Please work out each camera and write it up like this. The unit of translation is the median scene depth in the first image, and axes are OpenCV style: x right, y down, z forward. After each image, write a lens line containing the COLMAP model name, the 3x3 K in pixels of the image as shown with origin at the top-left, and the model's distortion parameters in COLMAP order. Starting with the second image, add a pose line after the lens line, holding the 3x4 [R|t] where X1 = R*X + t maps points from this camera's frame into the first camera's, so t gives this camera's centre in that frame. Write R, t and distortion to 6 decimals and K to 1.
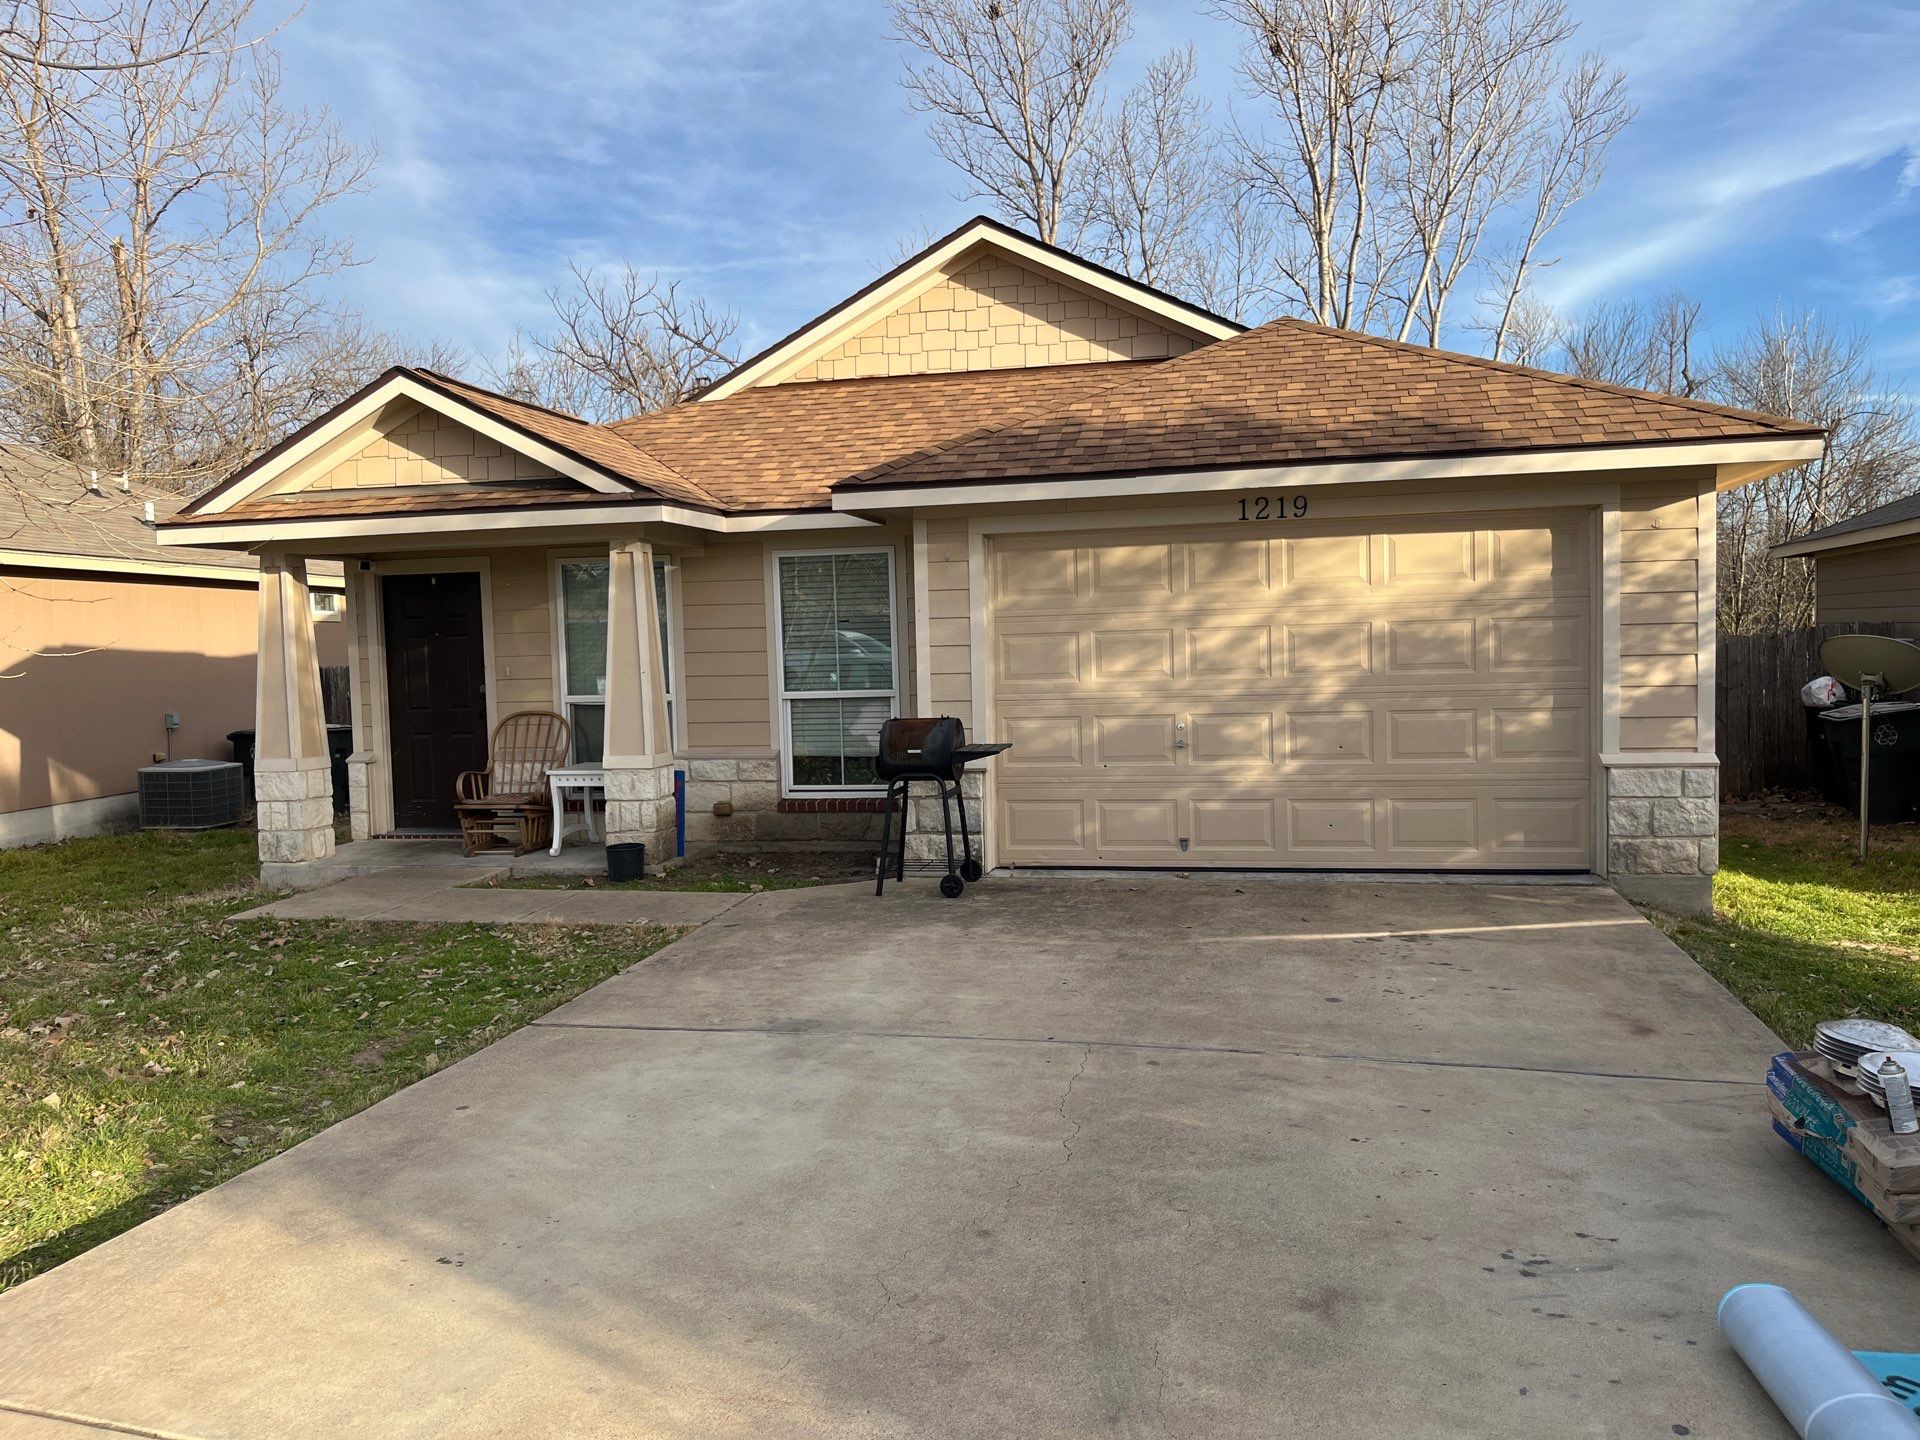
lens RADIAL K [[1462.7, 0, 962.1], [0, 1462.7, 720.3], [0, 0, 1]] dist [0.030820, -0.010033]
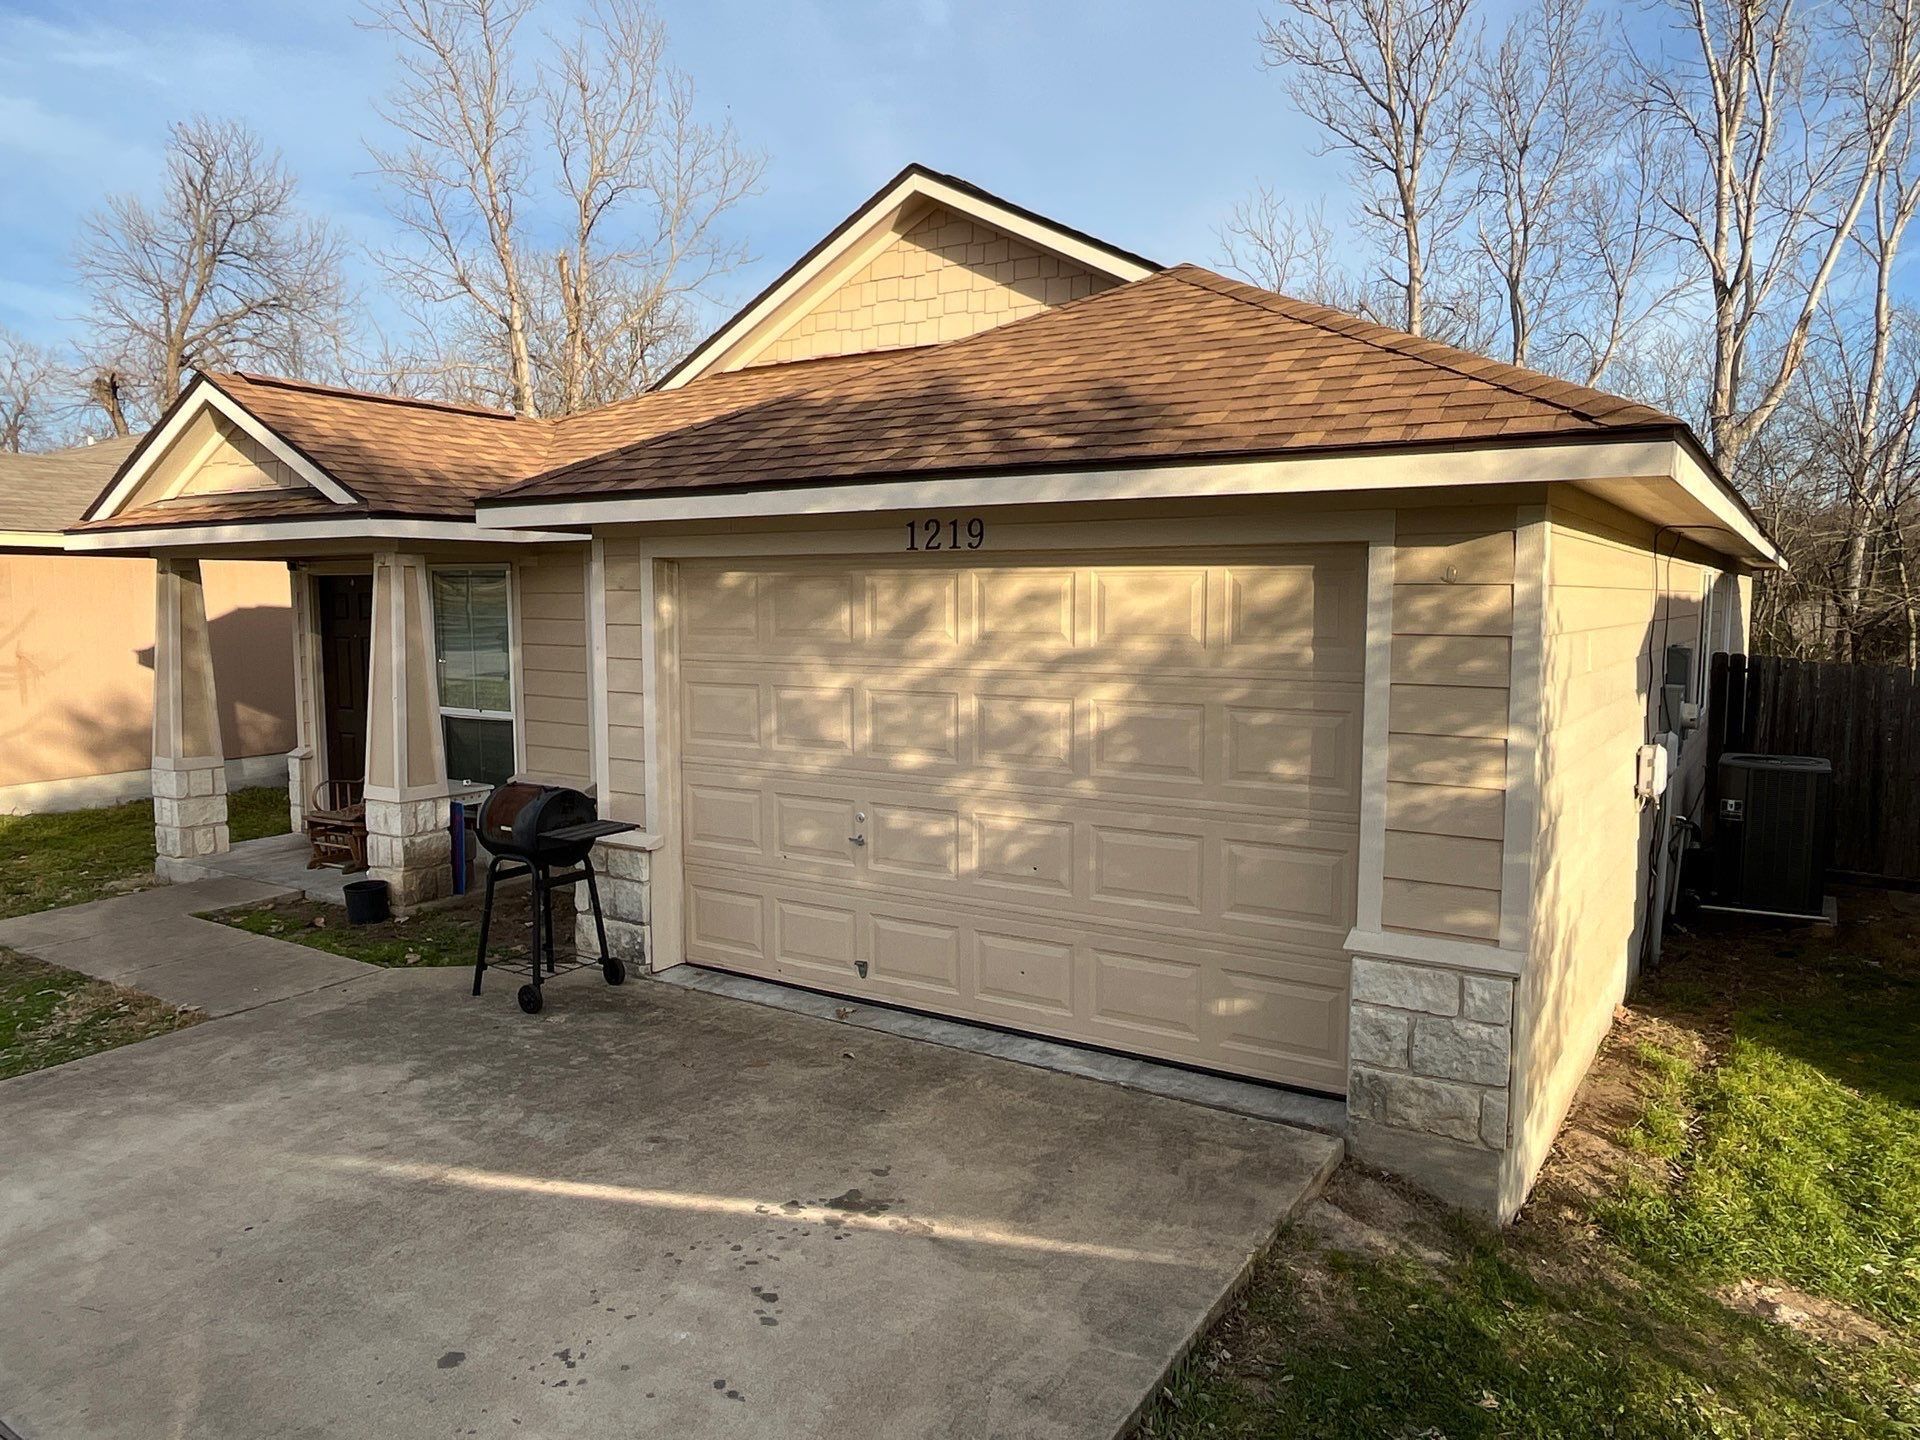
lens RADIAL K [[1328.4, 0, 963.2], [0, 1328.4, 717.6], [0, 0, 1]] dist [-0.002388, 0.001141]
pose [[0.937201, 0.059026, -0.343759, 0.387782], [-0.043650, 0.997677, 0.052304, -0.076732], [0.346047, -0.034014, 0.937600, 0.330189]]
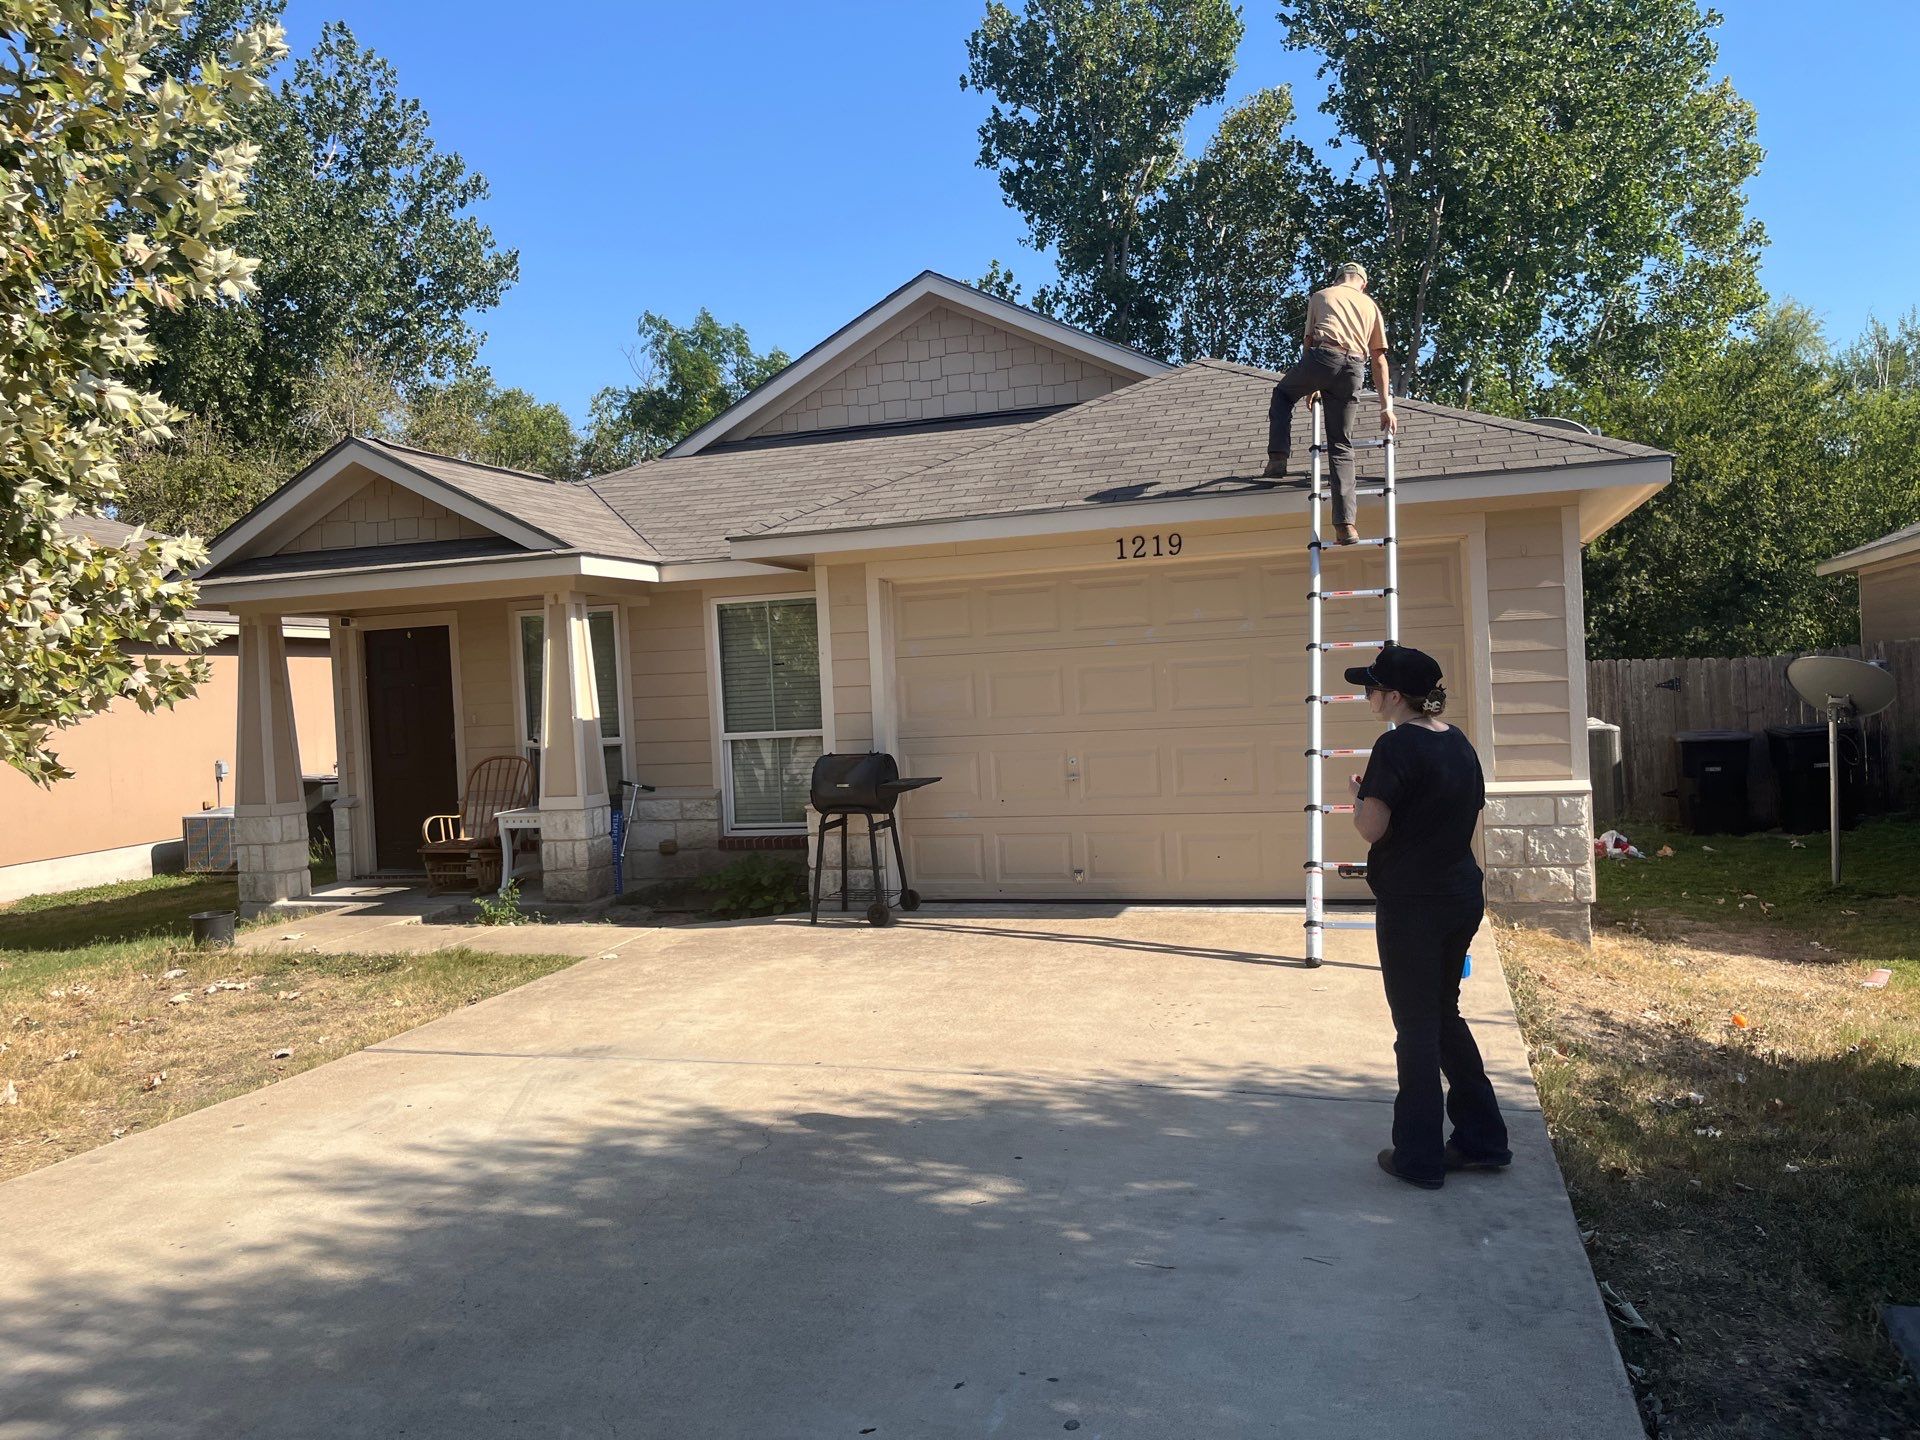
lens RADIAL K [[1462.7, 0, 953.8], [0, 1462.7, 719.0], [0, 0, 1]] dist [0.030820, -0.010033]
pose [[0.995943, -0.018105, -0.088146, 0.139925], [0.015809, 0.999519, -0.026680, 0.000307], [0.088587, 0.025178, 0.995750, -0.023100]]
